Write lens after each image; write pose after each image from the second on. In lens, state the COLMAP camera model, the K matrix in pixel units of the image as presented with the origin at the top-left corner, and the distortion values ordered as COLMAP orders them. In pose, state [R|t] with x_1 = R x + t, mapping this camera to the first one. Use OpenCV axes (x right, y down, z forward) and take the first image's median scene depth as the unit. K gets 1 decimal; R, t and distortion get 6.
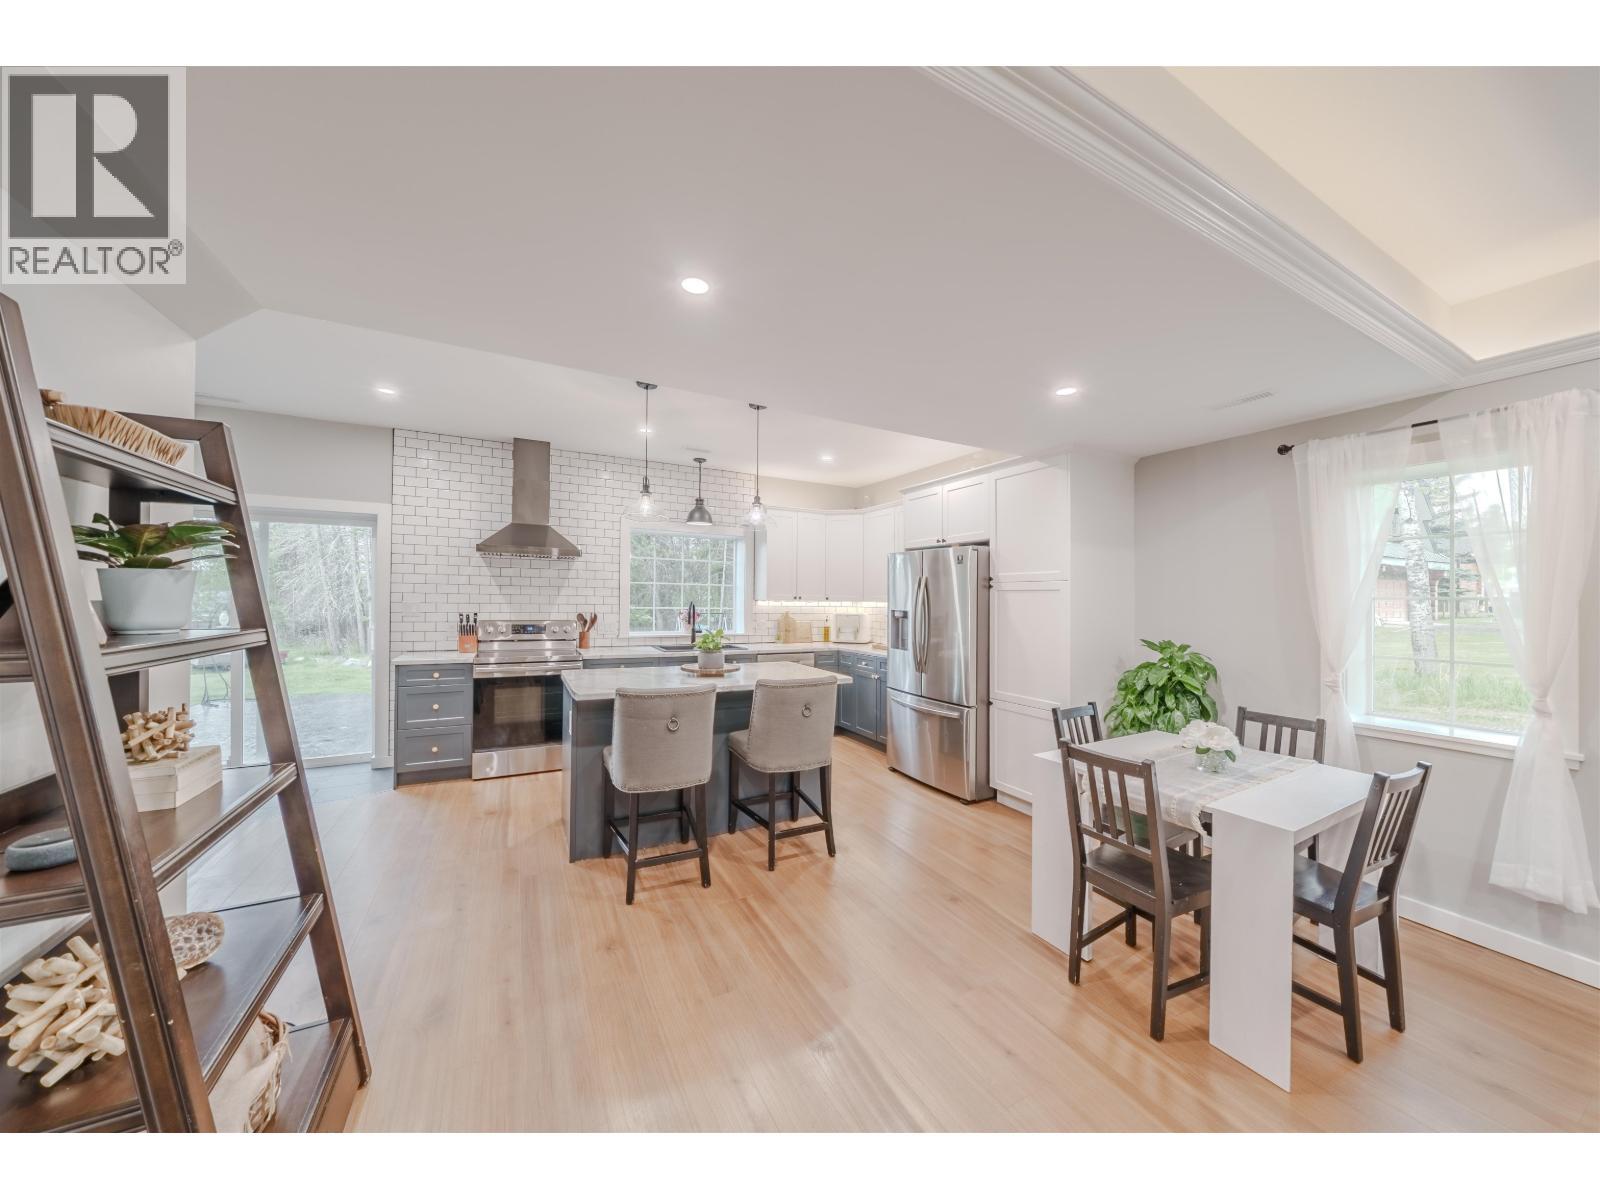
lens RADIAL K [[619.7, 0, 814.1], [0, 619.7, 606.7], [0, 0, 1]] dist [-0.005050, -0.000085]
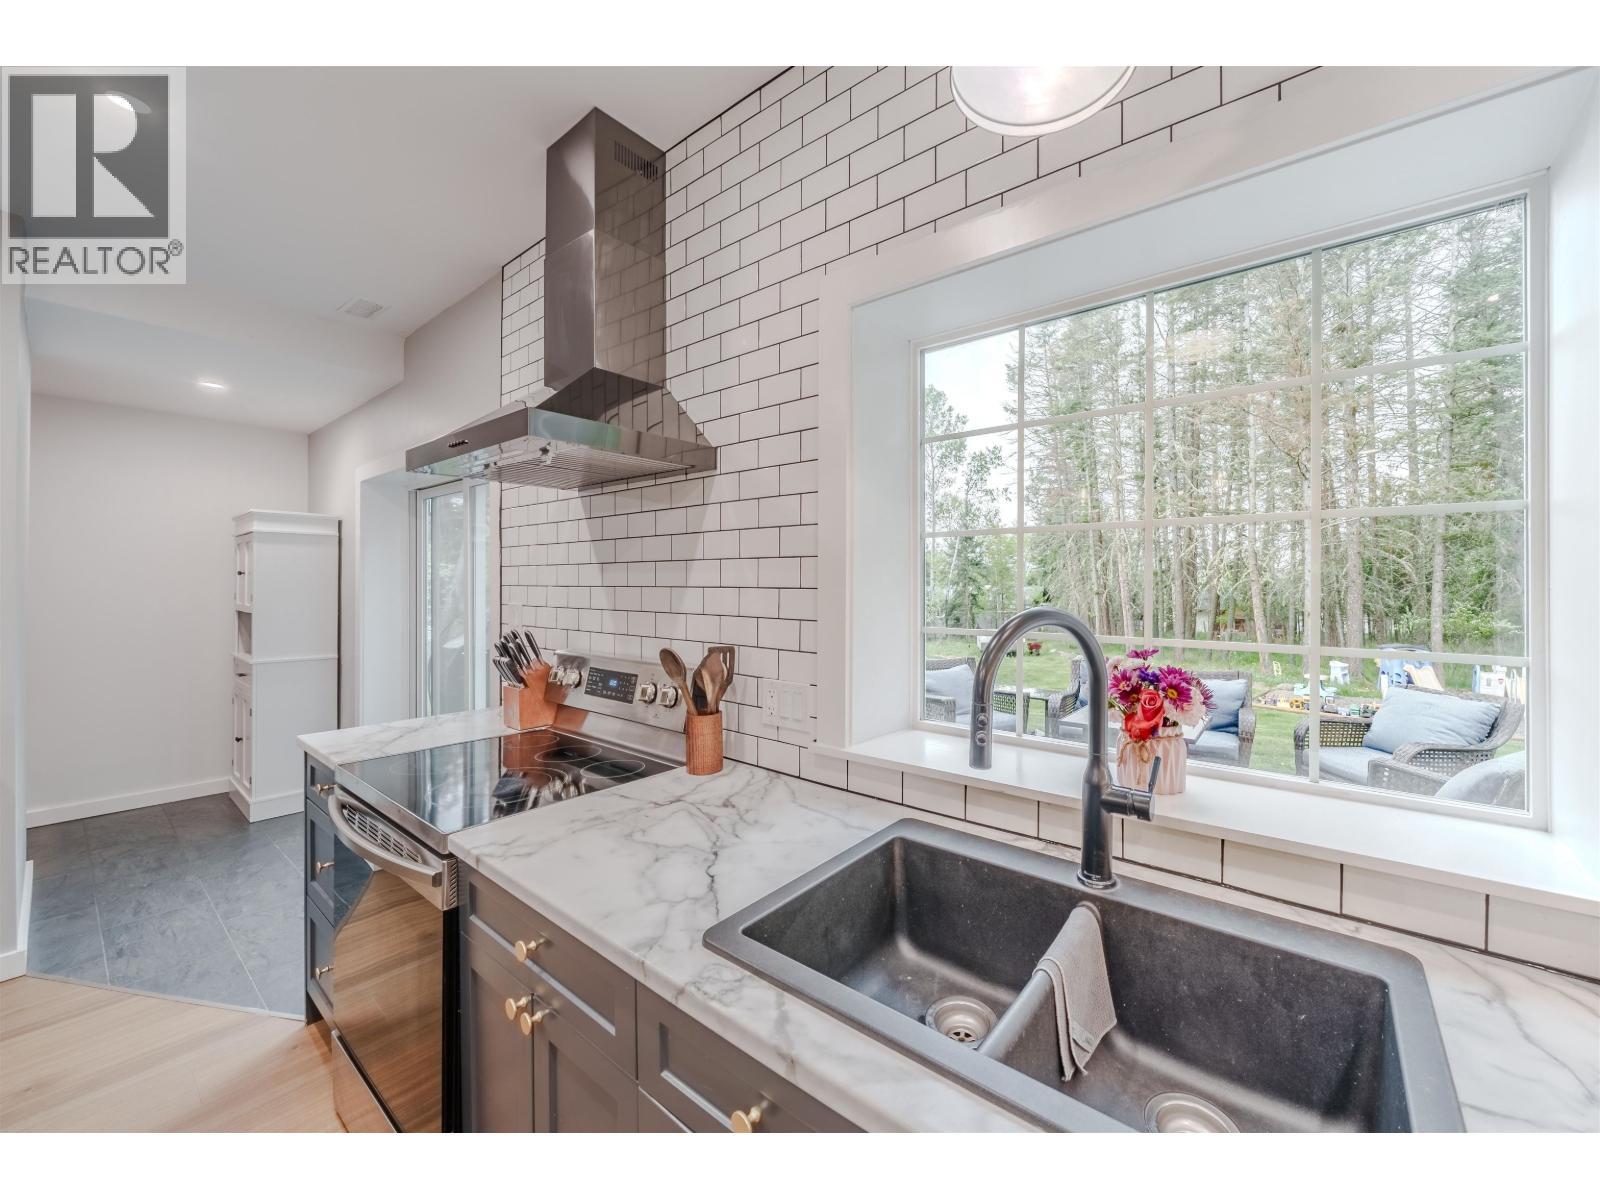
lens RADIAL K [[614.2, 0, 867.1], [0, 614.2, 582.8], [0, 0, 1]] dist [-0.014159, 0.000206]
pose [[0.468754, -0.016156, -0.883181, -0.119078], [-0.005174, 0.999765, -0.021035, -0.019554], [0.883314, 0.014430, 0.468560, 1.289759]]
